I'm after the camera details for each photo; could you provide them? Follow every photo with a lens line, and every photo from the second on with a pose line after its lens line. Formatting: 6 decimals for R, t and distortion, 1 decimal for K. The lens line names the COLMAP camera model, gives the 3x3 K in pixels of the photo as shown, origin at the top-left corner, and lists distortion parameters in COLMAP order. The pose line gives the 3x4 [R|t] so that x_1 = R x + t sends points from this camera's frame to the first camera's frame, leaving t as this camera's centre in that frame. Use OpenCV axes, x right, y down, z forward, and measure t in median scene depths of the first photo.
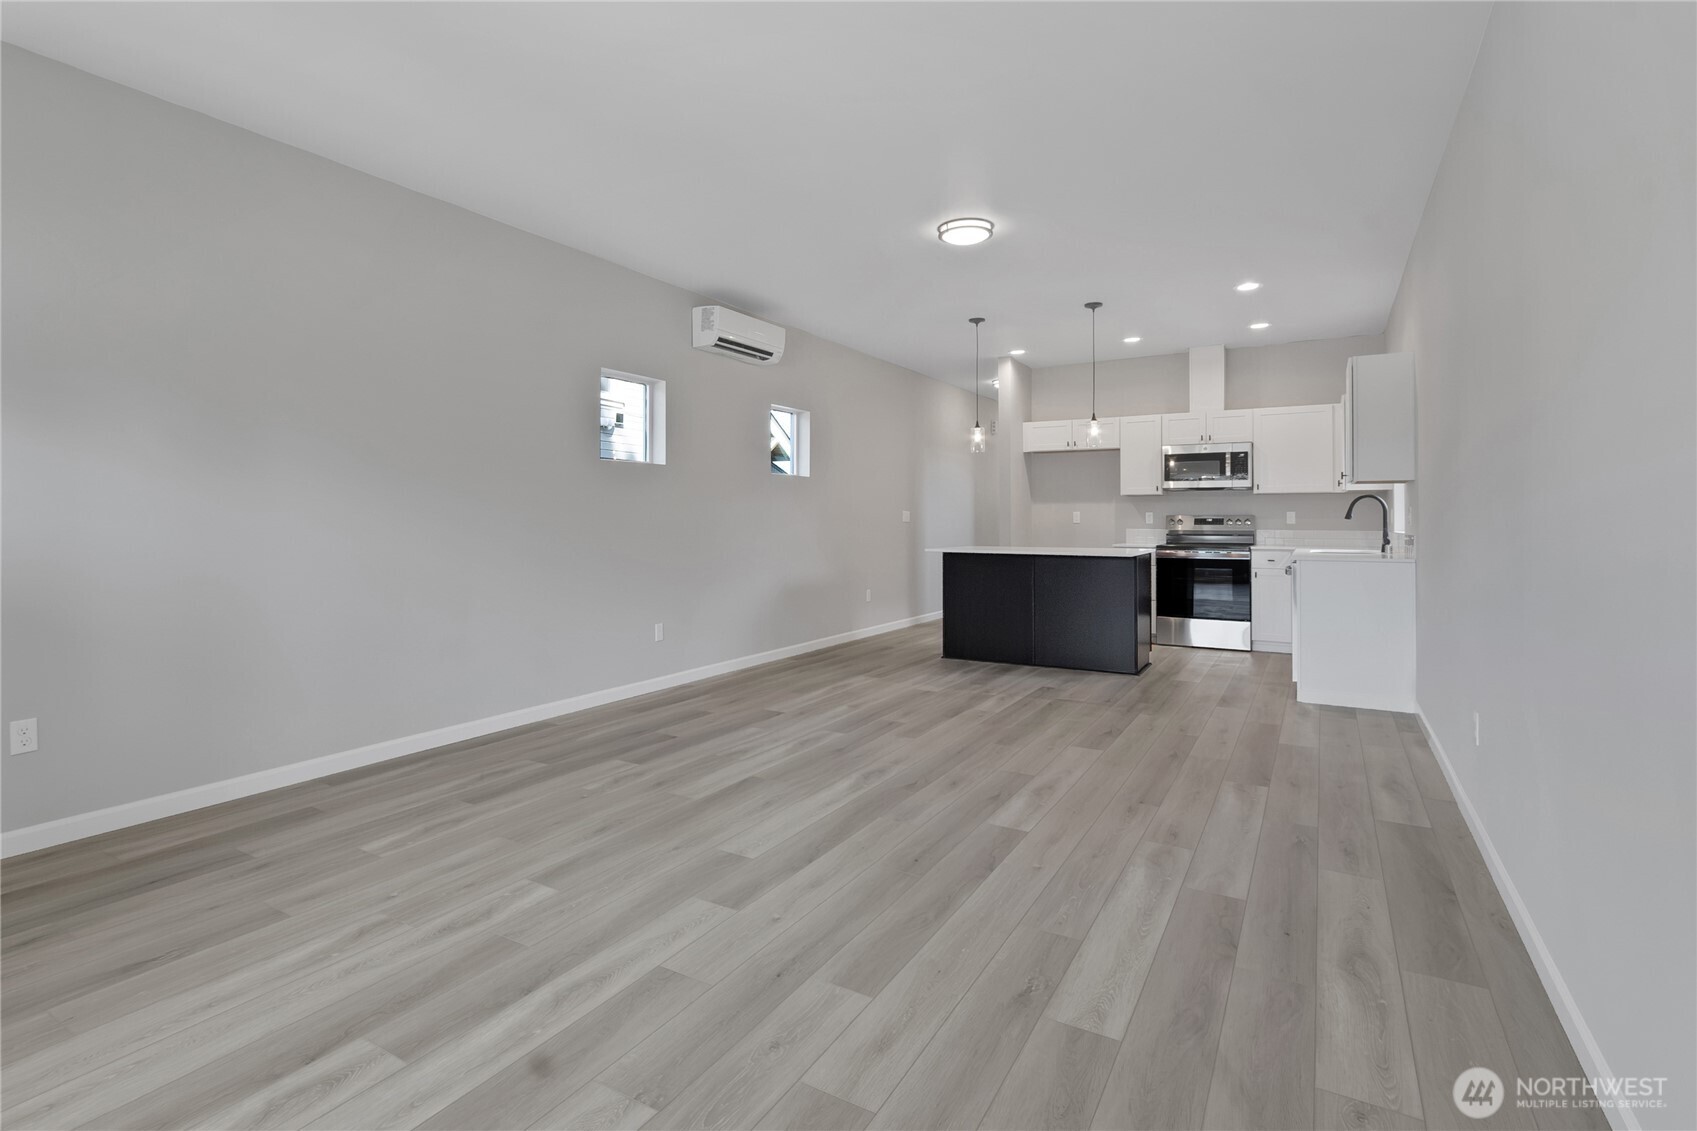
lens RADIAL K [[795.5, 0, 823.7], [0, 795.5, 513.0], [0, 0, 1]] dist [0.001135, -0.001644]
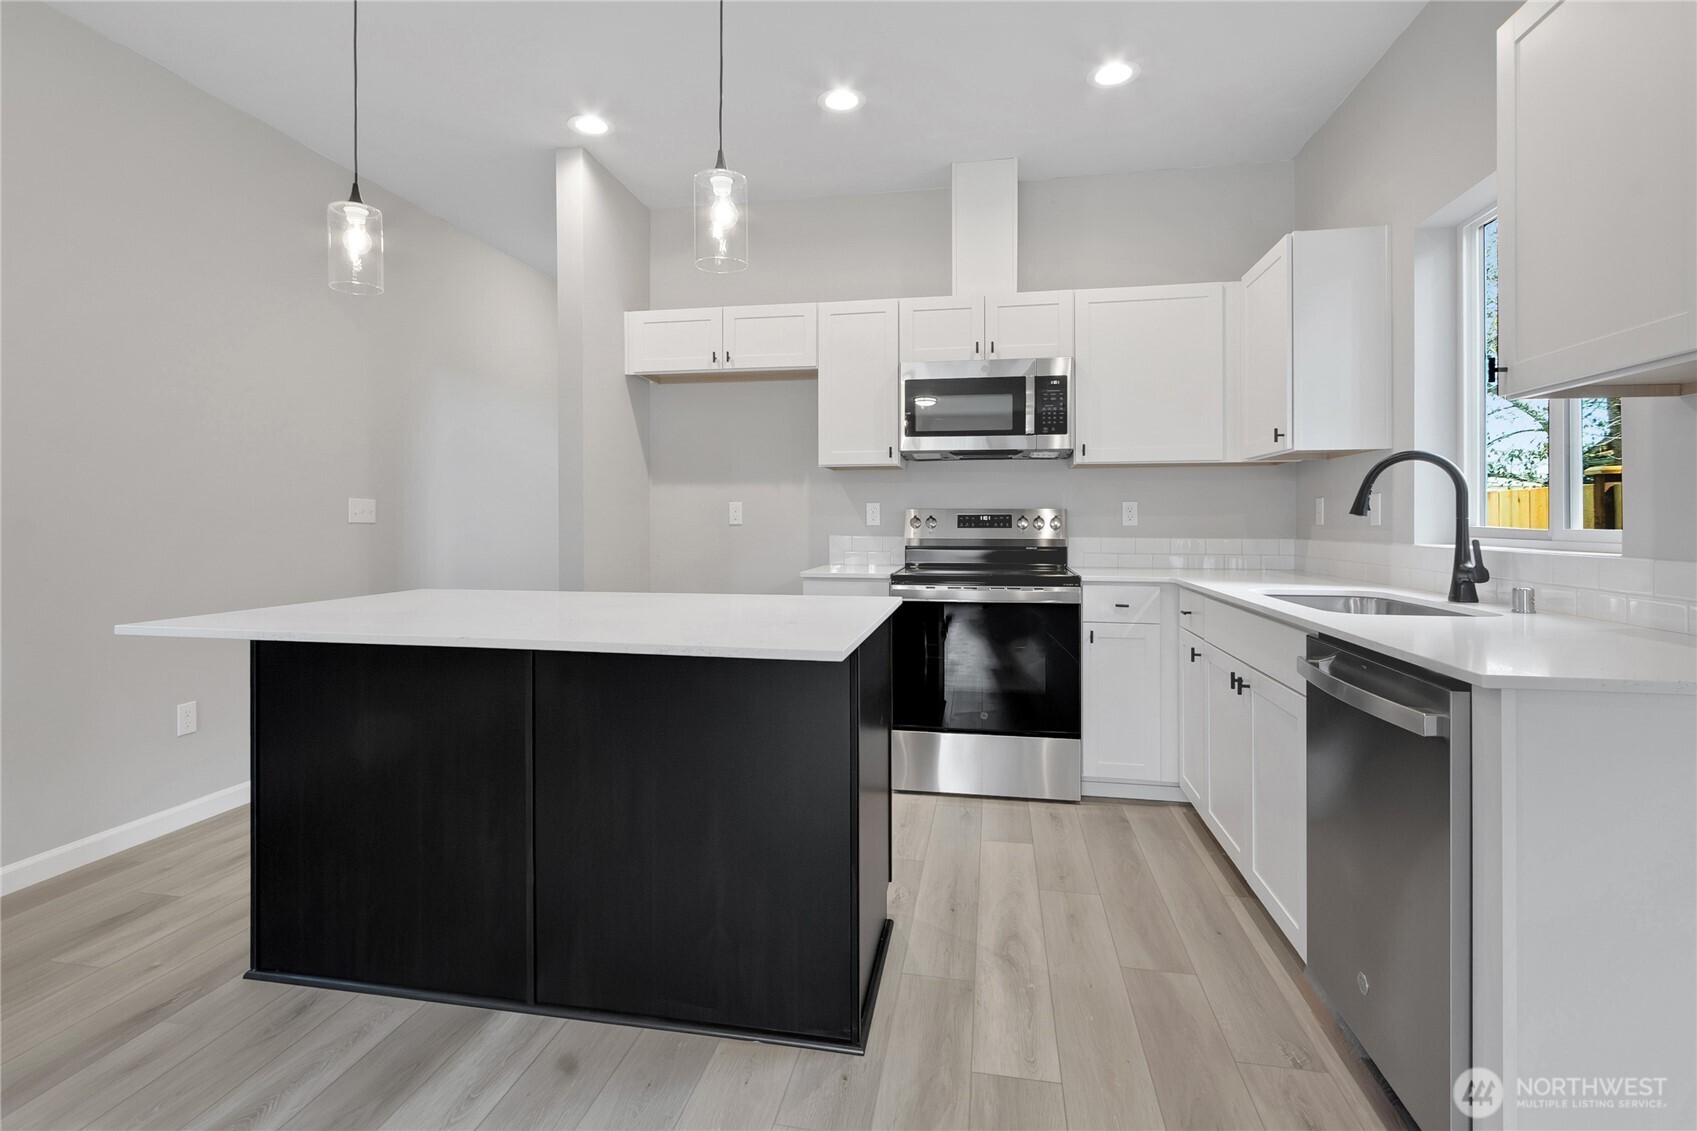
lens RADIAL K [[795.5, 0, 831.8], [0, 795.5, 518.2], [0, 0, 1]] dist [0.001135, -0.001644]
pose [[0.934306, -0.000069, 0.356471, 0.218933], [-0.002748, 0.999969, 0.007398, 0.005368], [-0.356461, -0.007891, 0.934277, 0.573223]]
